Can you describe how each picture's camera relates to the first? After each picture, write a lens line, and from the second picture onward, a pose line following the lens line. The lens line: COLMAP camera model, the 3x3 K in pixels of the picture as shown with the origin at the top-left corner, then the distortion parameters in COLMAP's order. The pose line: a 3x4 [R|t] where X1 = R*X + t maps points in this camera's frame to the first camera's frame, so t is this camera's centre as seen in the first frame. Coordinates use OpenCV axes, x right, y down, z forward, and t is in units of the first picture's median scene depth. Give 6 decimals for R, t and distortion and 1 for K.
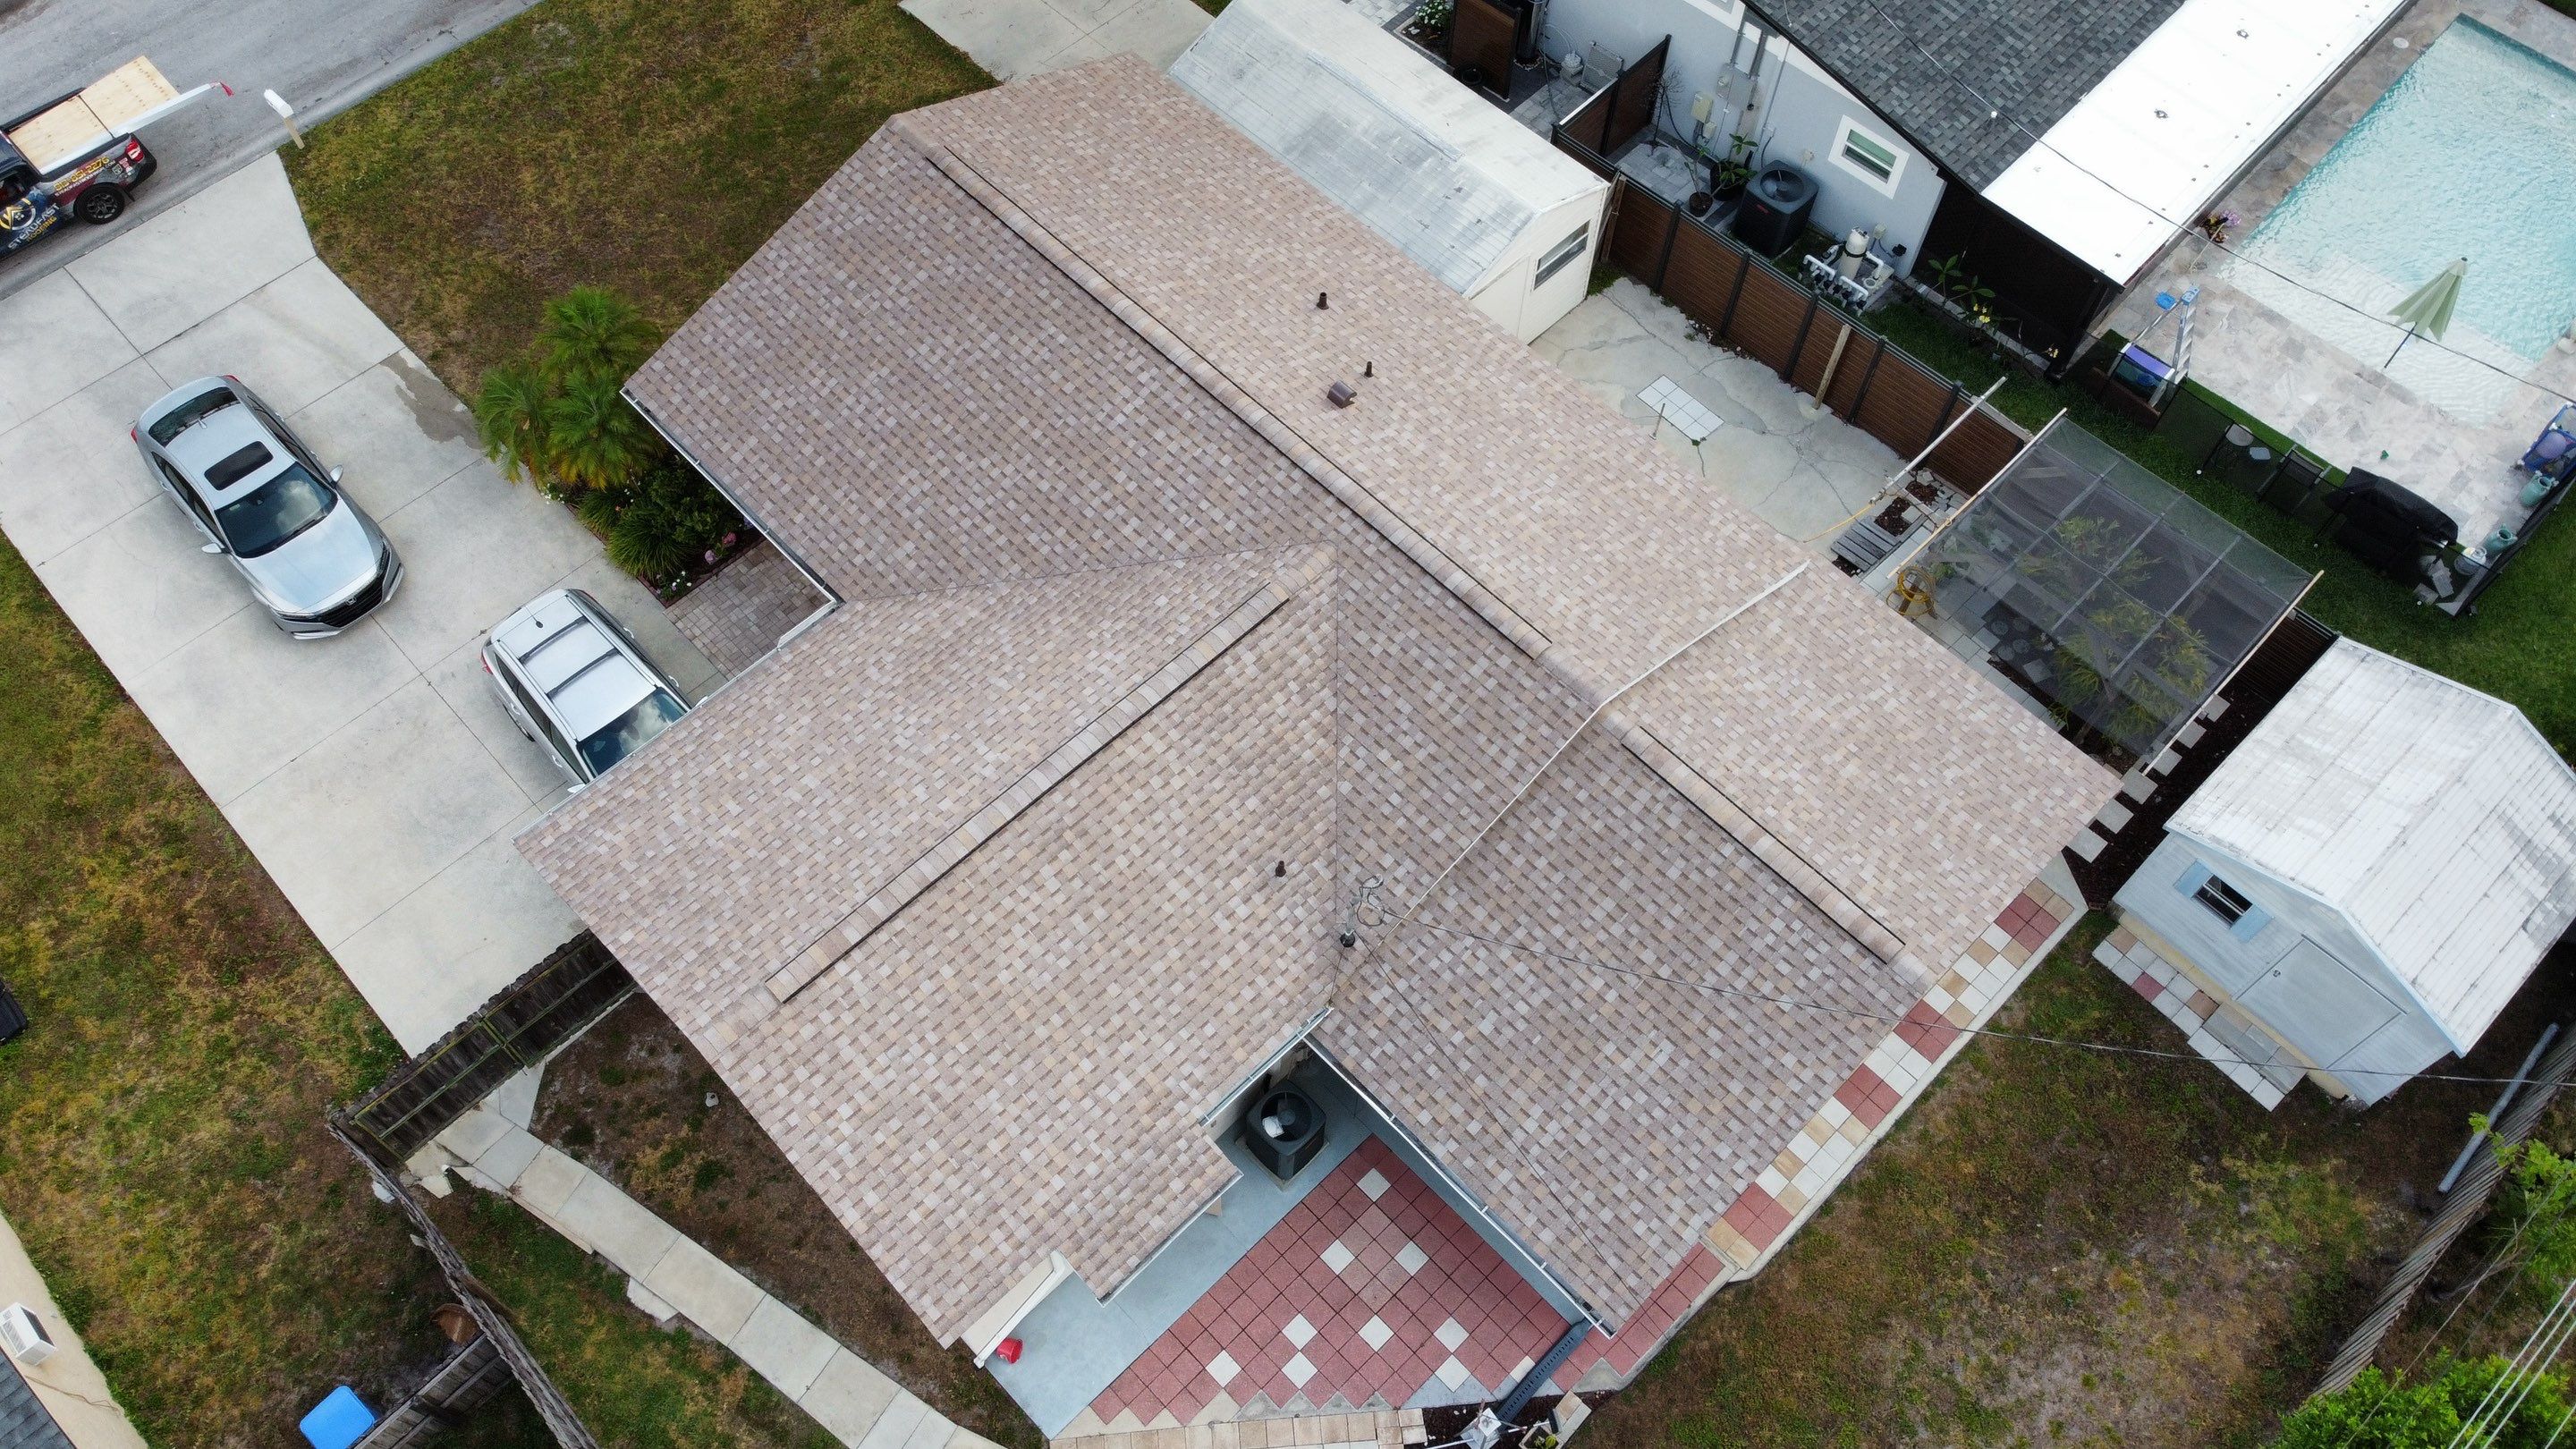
lens RADIAL K [[1926.8, 0, 1243.8], [0, 1926.8, 709.3], [0, 0, 1]] dist [0.000371, -0.009336]
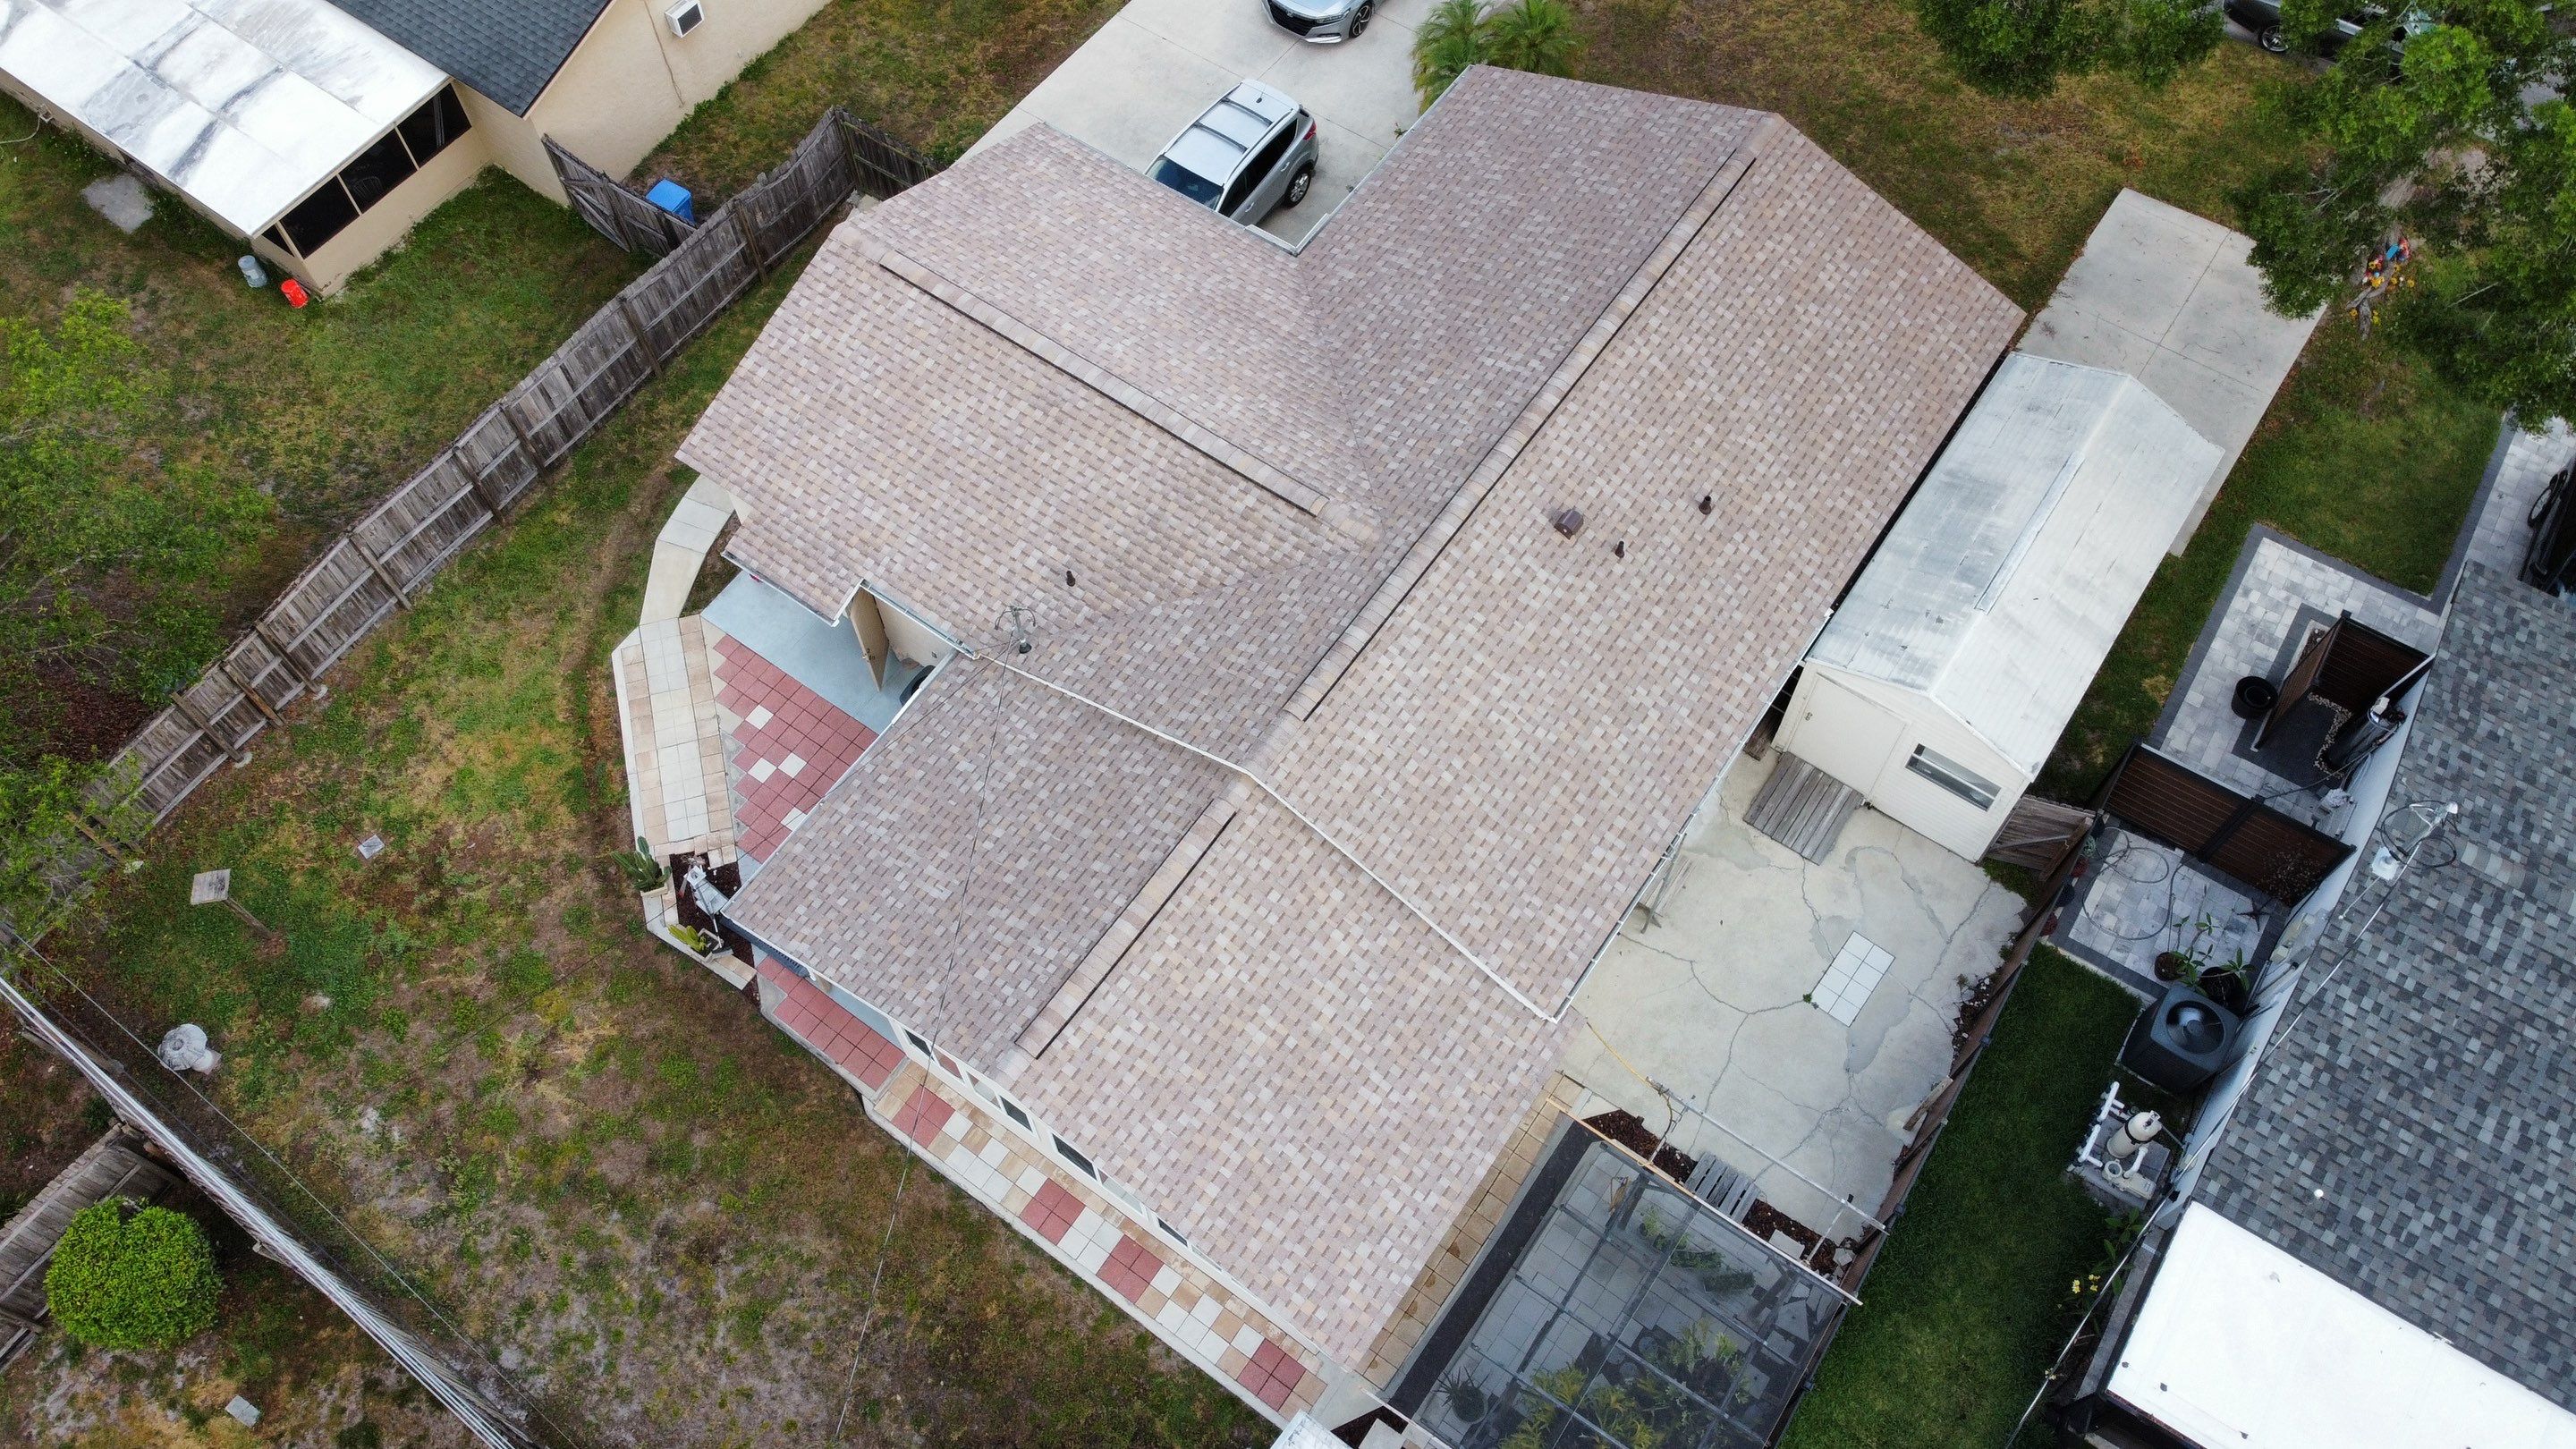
lens RADIAL K [[1898.2, 0, 1257.1], [0, 1898.2, 712.1], [0, 0, 1]] dist [0.018369, -0.029317]
pose [[0.185316, 0.856524, -0.481690, 0.628279], [-0.836838, 0.394511, 0.379557, -0.393045], [0.515131, 0.332758, 0.789881, 0.179028]]
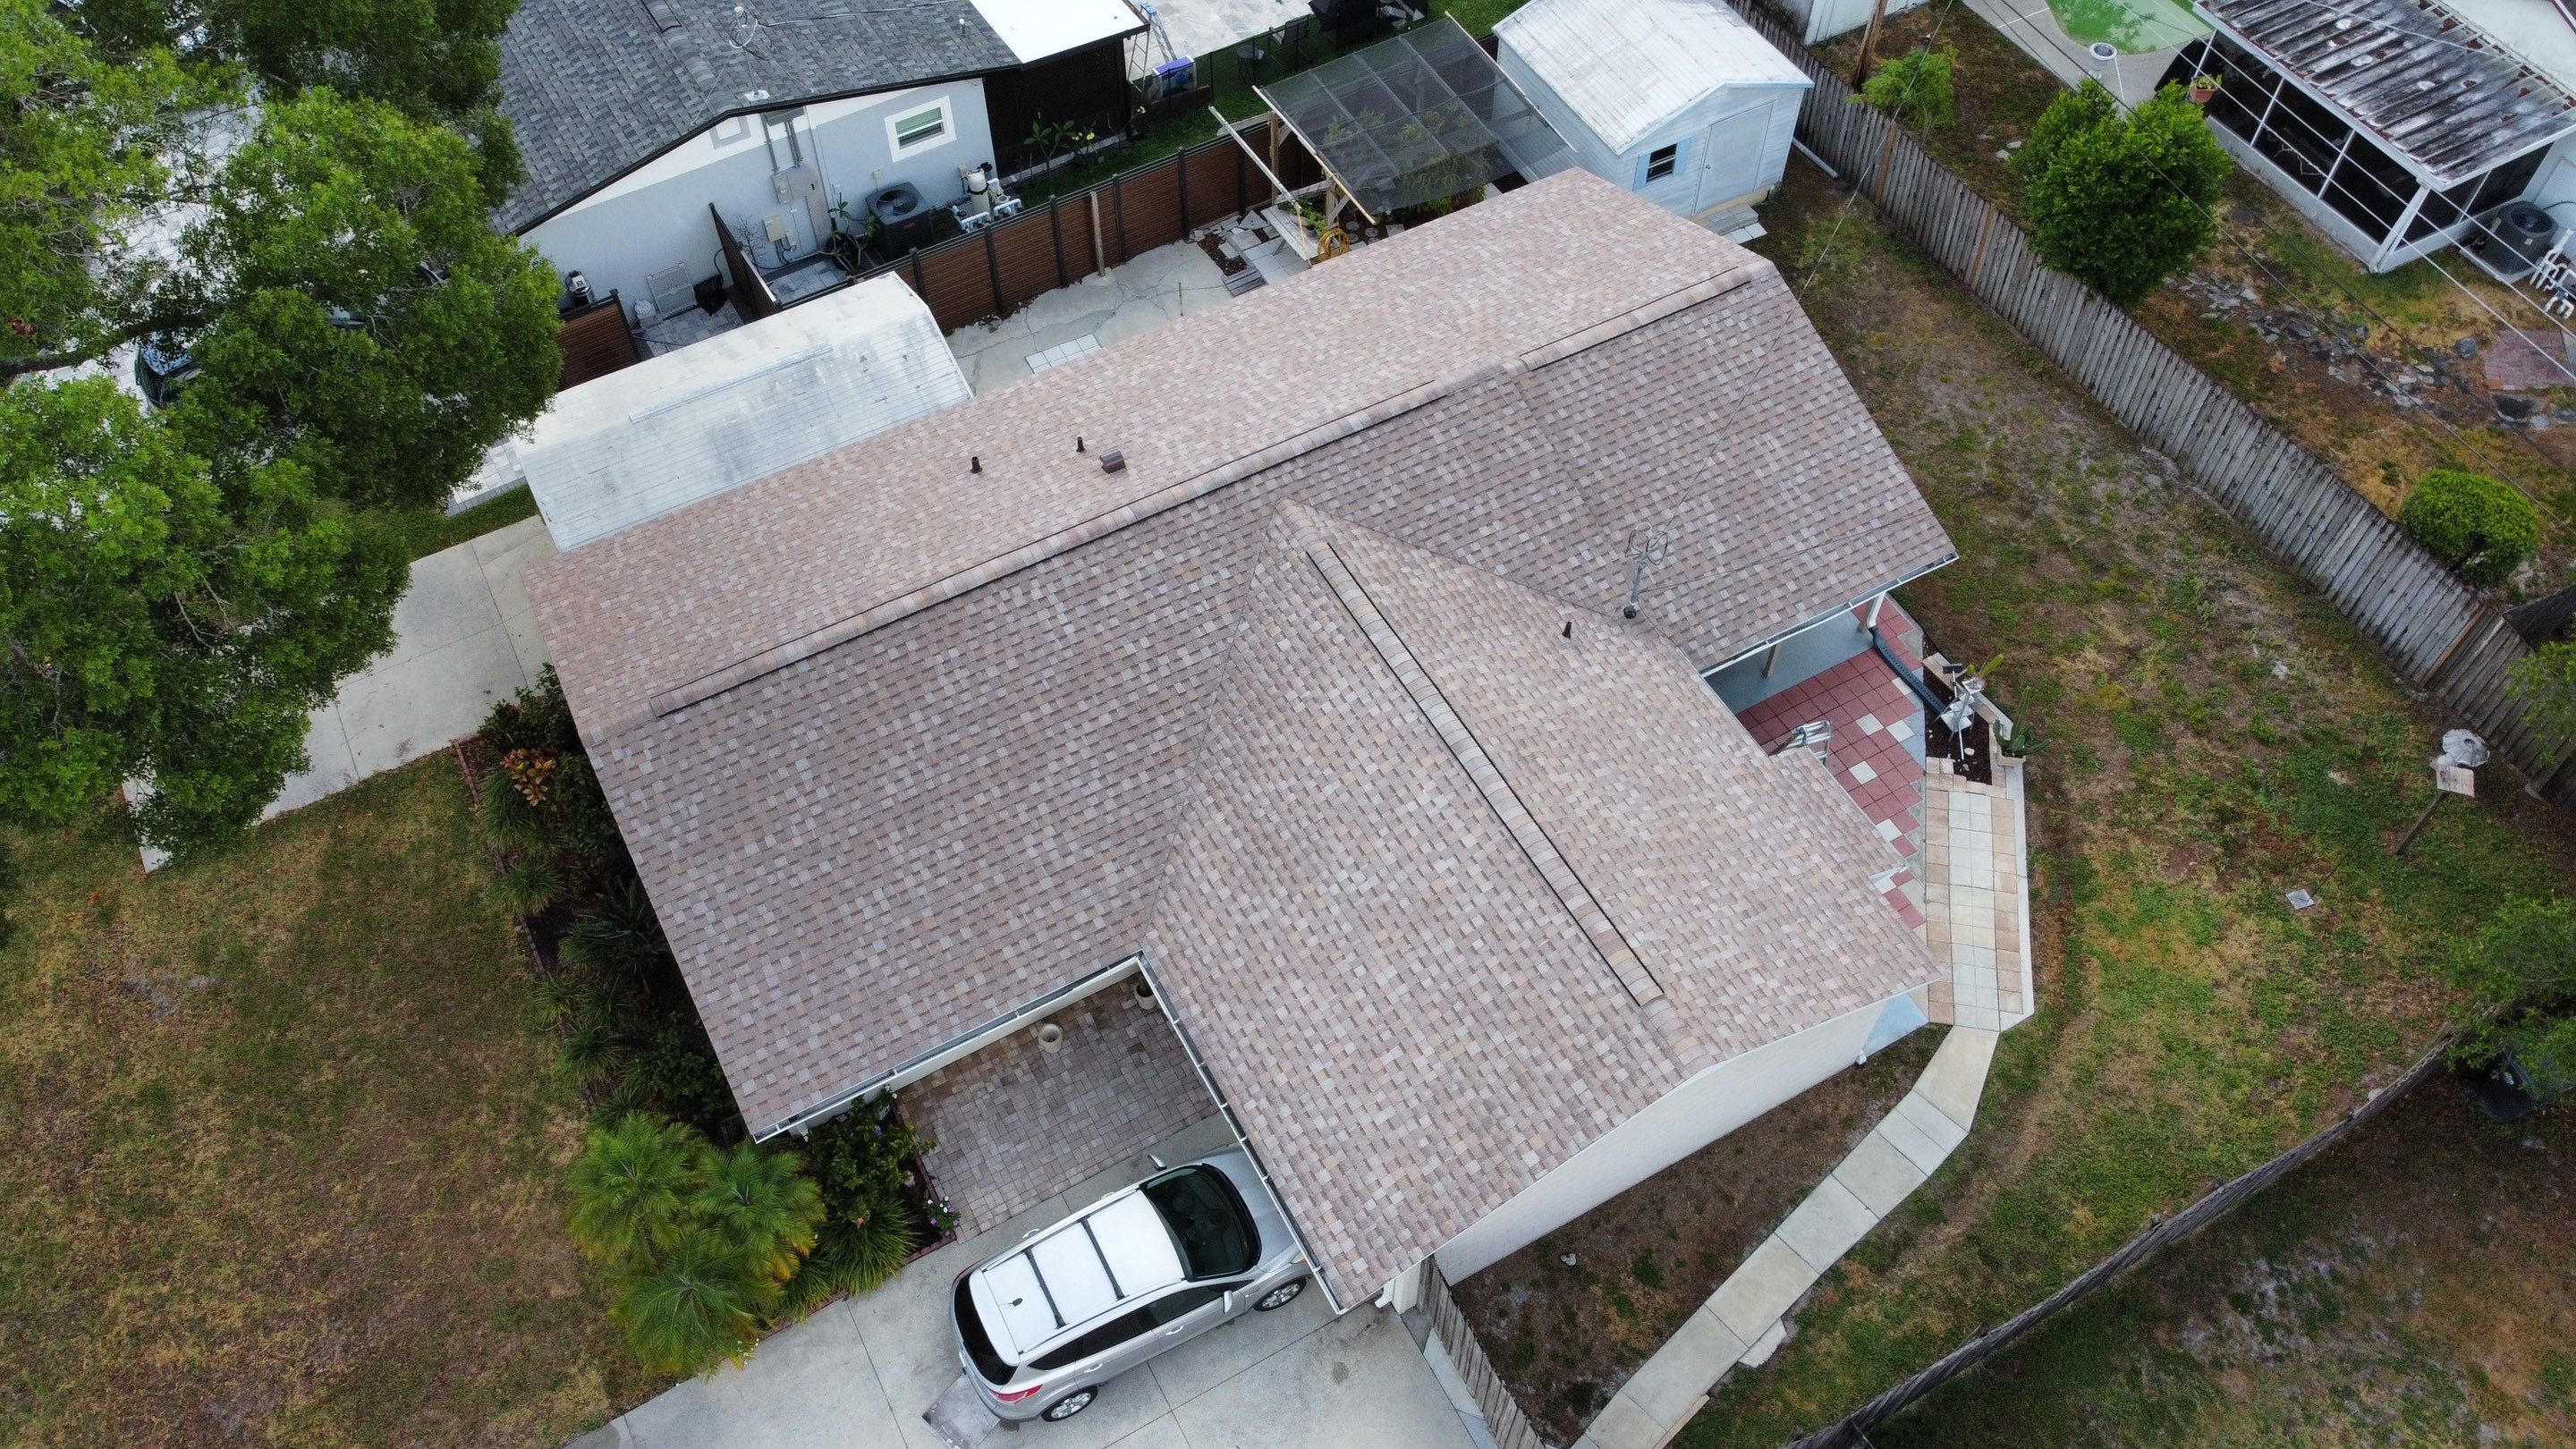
lens RADIAL K [[1935.4, 0, 1247.3], [0, 1935.4, 715.1], [0, 0, 1]] dist [-0.005842, -0.001922]
pose [[0.267276, -0.786488, 0.556777, -0.678615], [0.840048, 0.473250, 0.265242, -0.341499], [-0.472104, 0.396826, 0.787176, 0.199262]]
